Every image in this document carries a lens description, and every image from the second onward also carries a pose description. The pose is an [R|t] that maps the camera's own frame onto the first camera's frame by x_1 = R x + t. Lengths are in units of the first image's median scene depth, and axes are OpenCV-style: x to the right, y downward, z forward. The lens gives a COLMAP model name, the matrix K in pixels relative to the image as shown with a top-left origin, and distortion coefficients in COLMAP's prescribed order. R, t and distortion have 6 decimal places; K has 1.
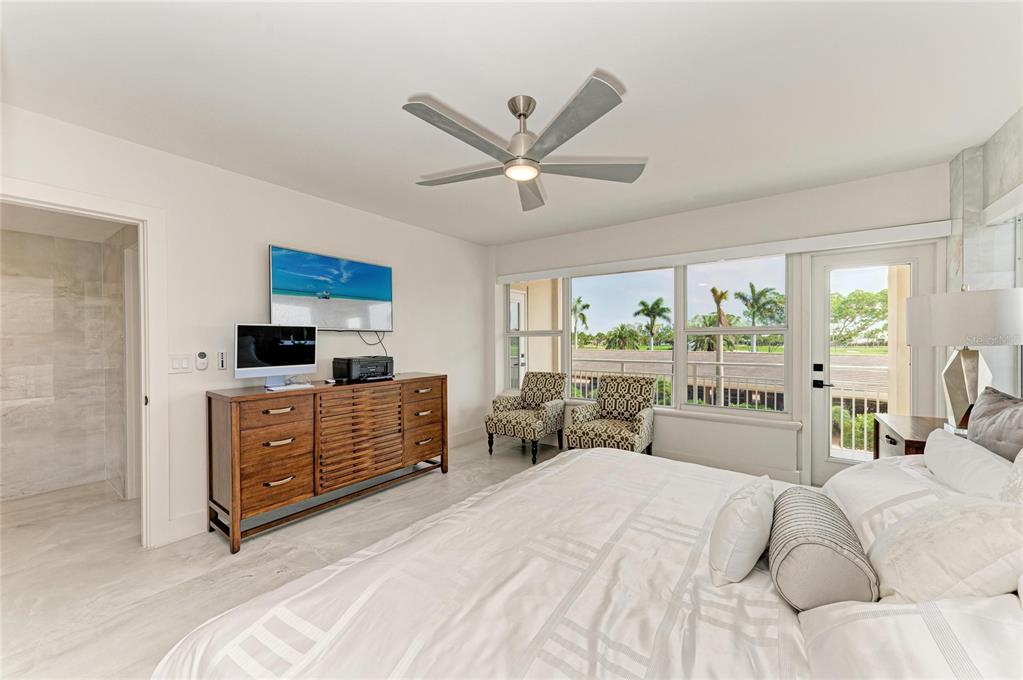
lens RADIAL K [[394.2, 0, 507.0], [0, 394.2, 337.8], [0, 0, 1]] dist [0.011072, 0.000637]
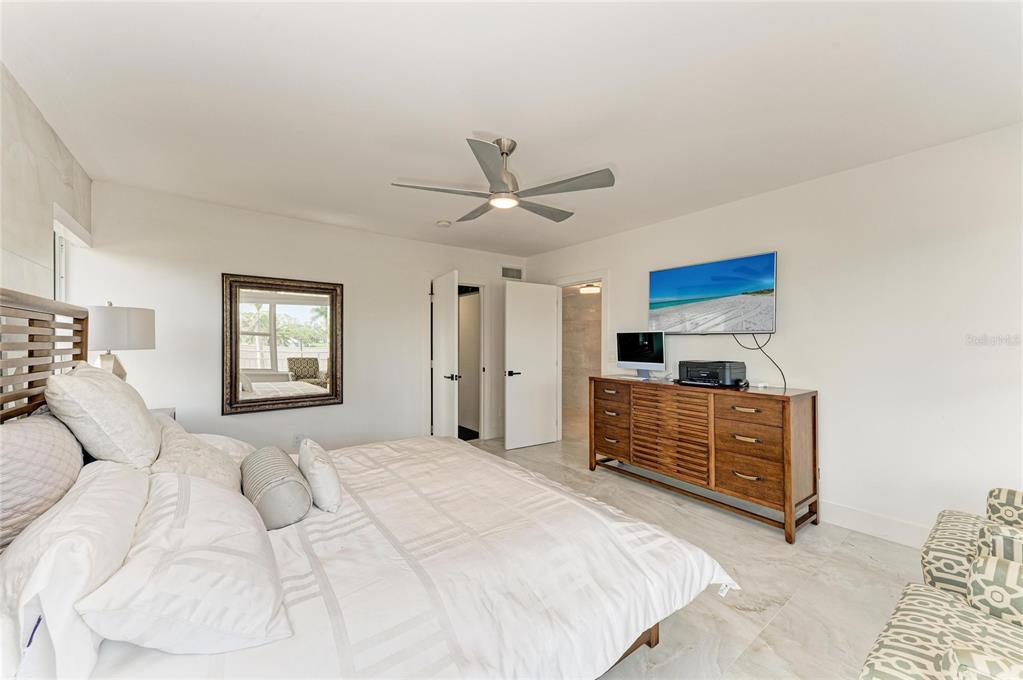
lens RADIAL K [[394.2, 0, 507.5], [0, 394.2, 340.9], [0, 0, 1]] dist [0.011072, 0.000637]
pose [[-0.307723, 0.006455, -0.951454, 0.779456], [0.004701, 0.999975, 0.005264, -0.008944], [0.951464, -0.002853, -0.307745, 0.923874]]
